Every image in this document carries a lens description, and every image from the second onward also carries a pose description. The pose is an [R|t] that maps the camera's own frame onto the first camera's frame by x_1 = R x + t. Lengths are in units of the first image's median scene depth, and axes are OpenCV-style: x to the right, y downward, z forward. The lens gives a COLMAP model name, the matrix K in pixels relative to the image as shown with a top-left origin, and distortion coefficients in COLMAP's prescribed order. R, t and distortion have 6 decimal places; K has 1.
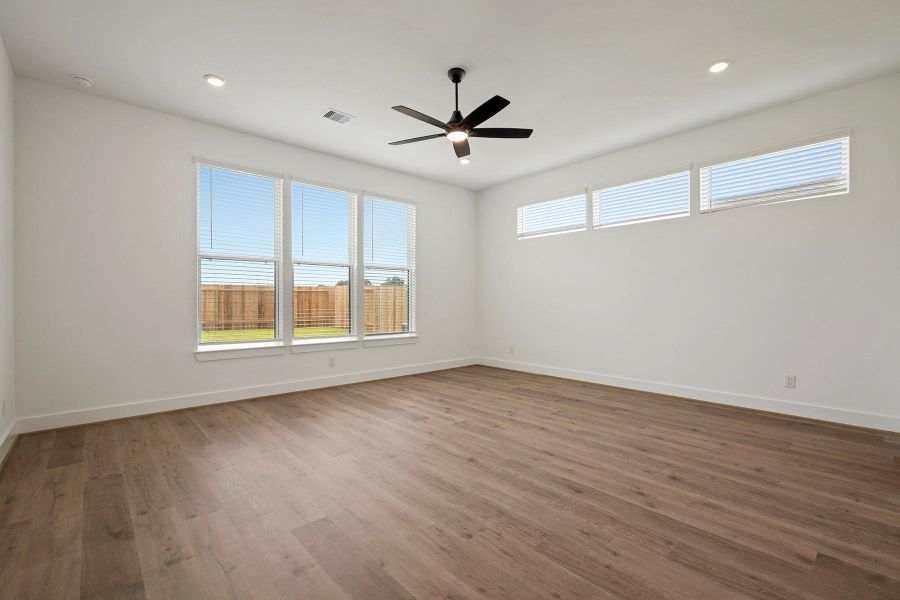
lens RADIAL K [[418.3, 0, 450.0], [0, 418.3, 300.0], [0, 0, 1]] dist [-0.001650, -0.000152]
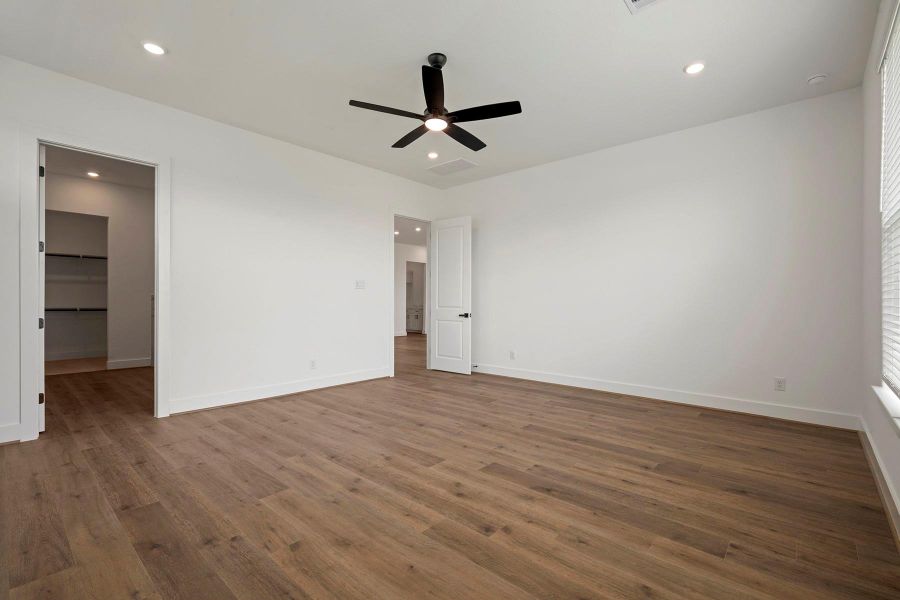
lens RADIAL K [[400.7, 0, 450.1], [0, 400.7, 303.7], [0, 0, 1]] dist [-0.001048, -0.000112]
pose [[-0.993456, -0.001225, -0.114205, 0.083509], [-0.001501, 0.999996, 0.002334, 0.003997], [0.114202, 0.002490, -0.993454, 1.803749]]
